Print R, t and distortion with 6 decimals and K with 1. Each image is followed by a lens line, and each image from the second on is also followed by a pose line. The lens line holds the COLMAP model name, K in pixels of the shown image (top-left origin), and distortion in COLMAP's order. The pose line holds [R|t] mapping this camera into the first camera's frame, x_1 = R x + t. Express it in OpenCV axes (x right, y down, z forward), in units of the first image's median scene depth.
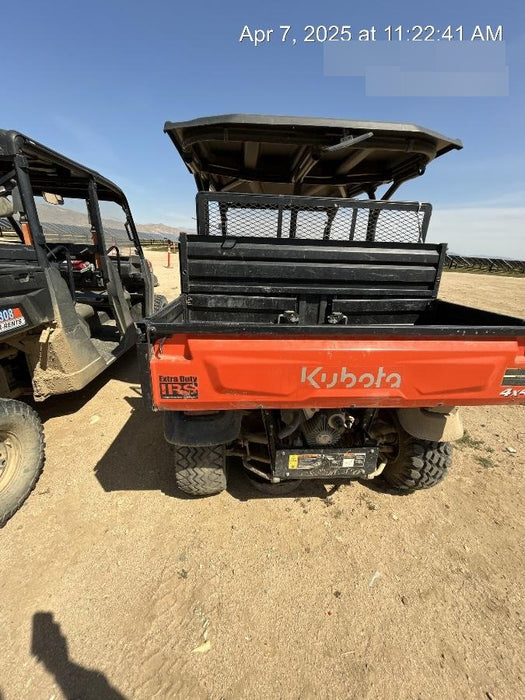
lens RADIAL K [[284.2, 0, 262.5], [0, 284.2, 350.0], [0, 0, 1]] dist [-0.001441, 0.000139]
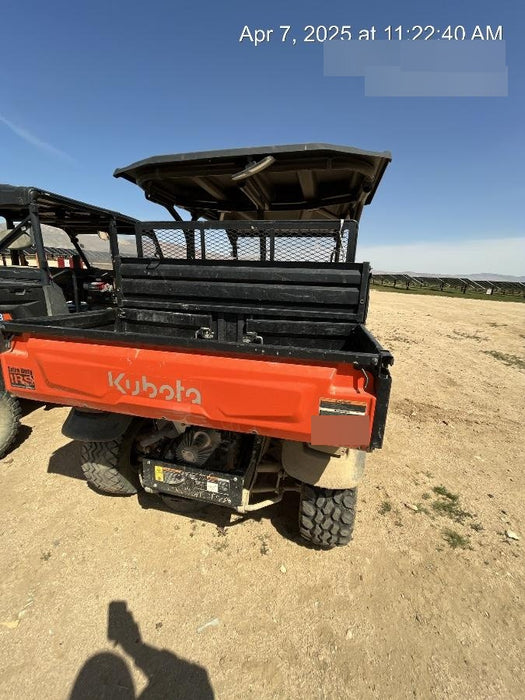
lens RADIAL K [[284.2, 0, 262.5], [0, 284.2, 350.0], [0, 0, 1]] dist [-0.001441, 0.000139]
pose [[0.953328, 0.075940, -0.292230, 0.632105], [-0.103913, 0.991250, -0.081402, 0.004687], [0.283492, 0.107969, 0.952877, 0.089841]]
